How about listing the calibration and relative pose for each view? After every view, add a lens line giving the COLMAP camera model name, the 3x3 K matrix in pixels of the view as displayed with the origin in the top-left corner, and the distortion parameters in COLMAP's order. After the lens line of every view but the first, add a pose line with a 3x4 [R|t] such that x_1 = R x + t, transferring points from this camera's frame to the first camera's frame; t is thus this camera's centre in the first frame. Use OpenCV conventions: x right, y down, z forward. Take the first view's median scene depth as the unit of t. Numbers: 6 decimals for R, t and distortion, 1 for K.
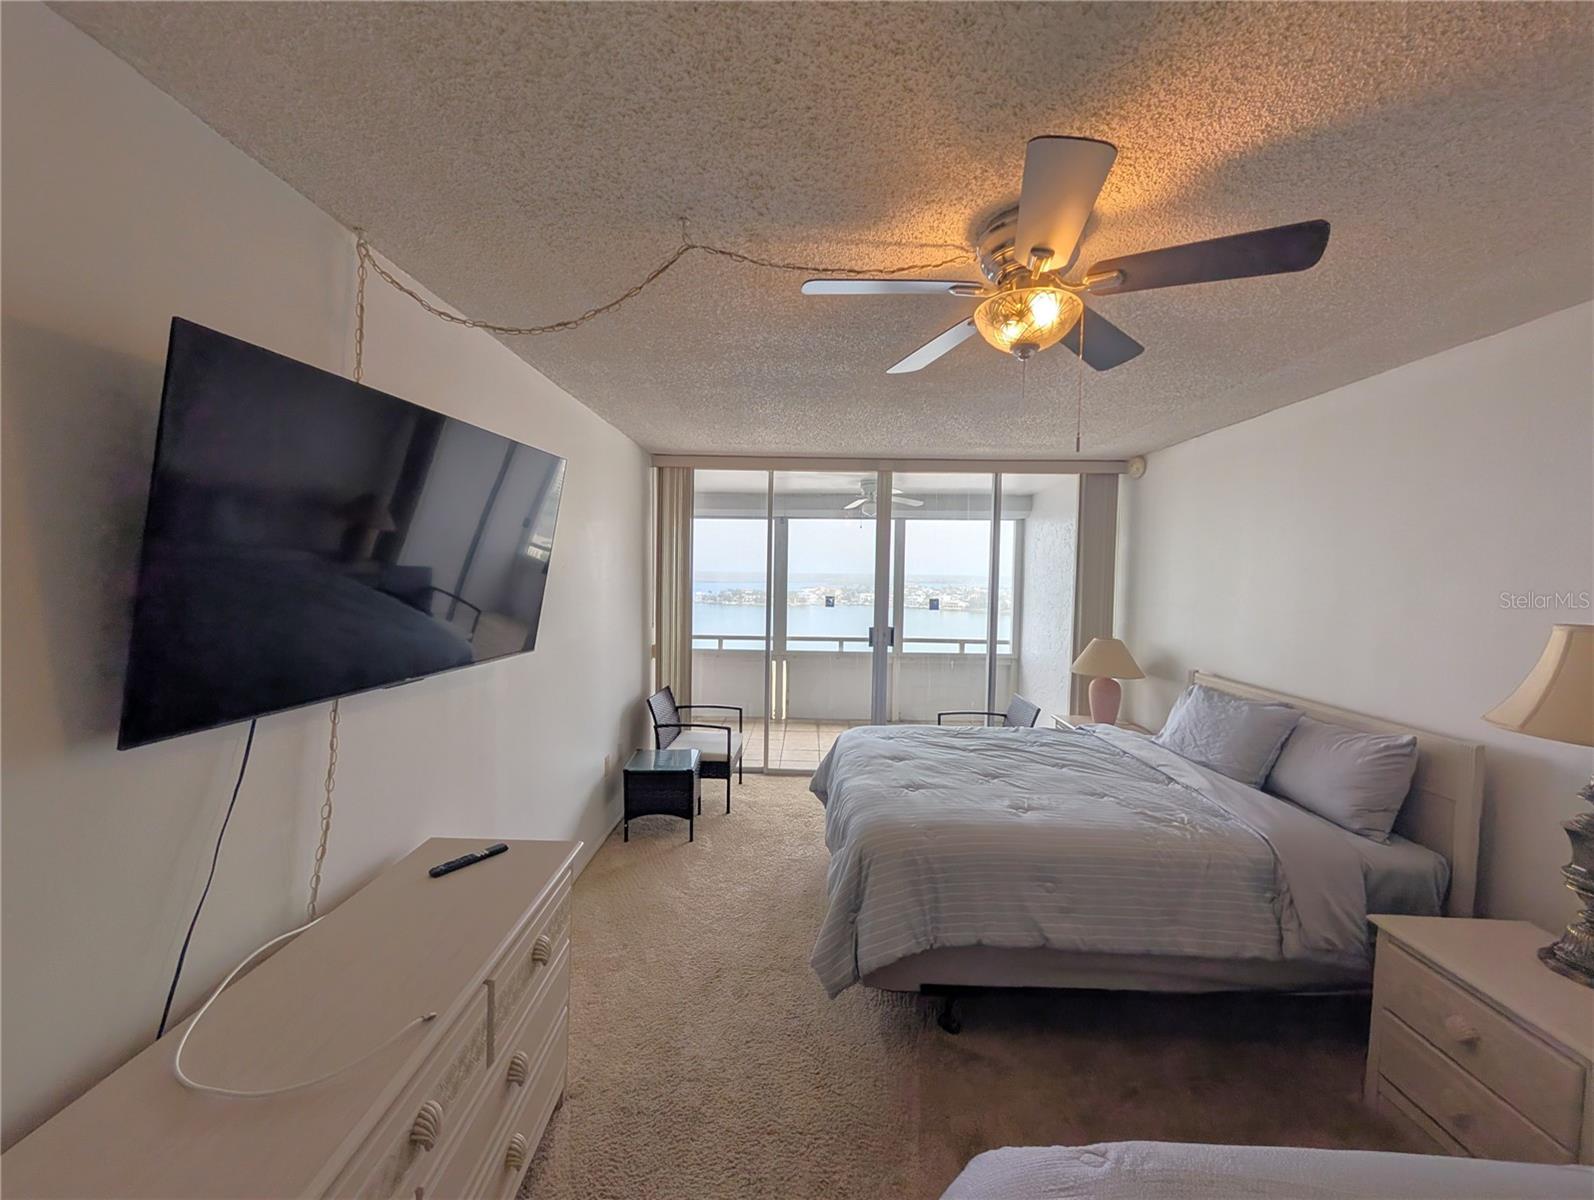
lens RADIAL K [[659.8, 0, 754.8], [0, 659.8, 596.5], [0, 0, 1]] dist [-0.000721, -0.000346]
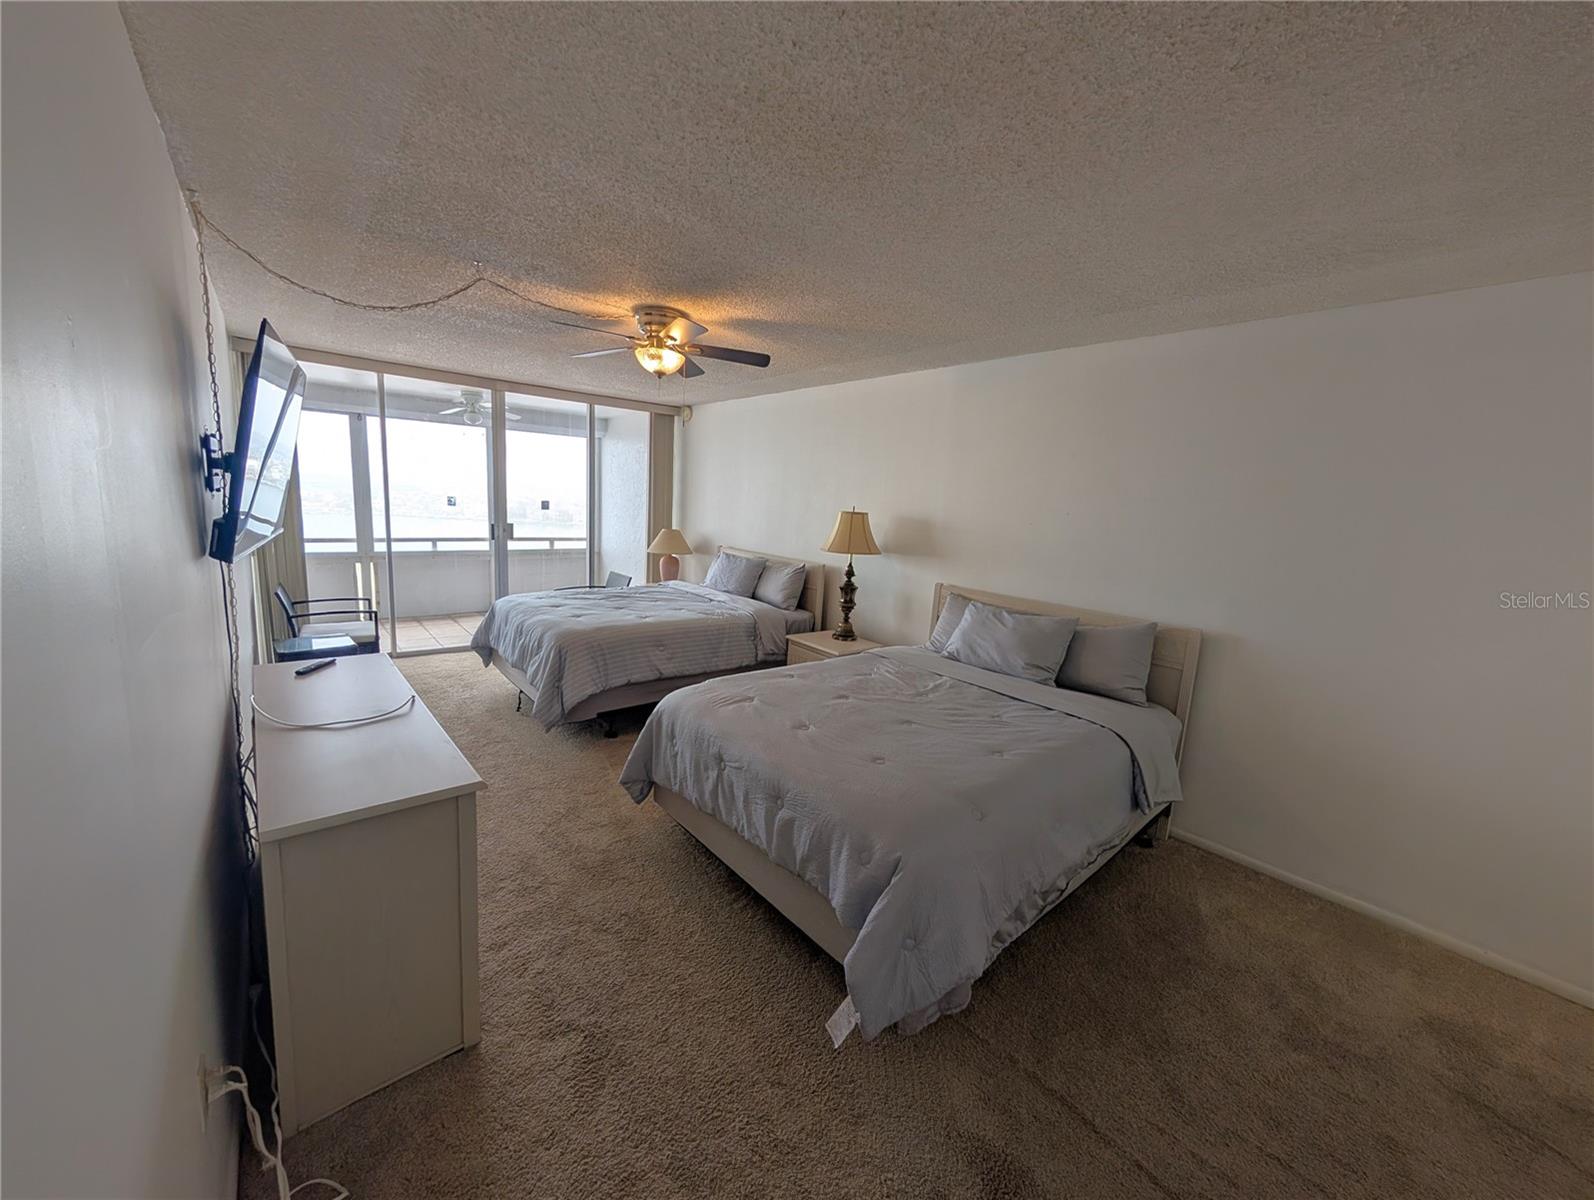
lens RADIAL K [[601.7, 0, 794.8], [0, 601.7, 596.8], [0, 0, 1]] dist [0.000846, -0.000356]
pose [[0.750984, -0.084025, 0.654953, -0.251154], [-0.017358, 0.989016, 0.146785, 0.016046], [-0.660092, -0.121601, 0.741277, -0.339887]]
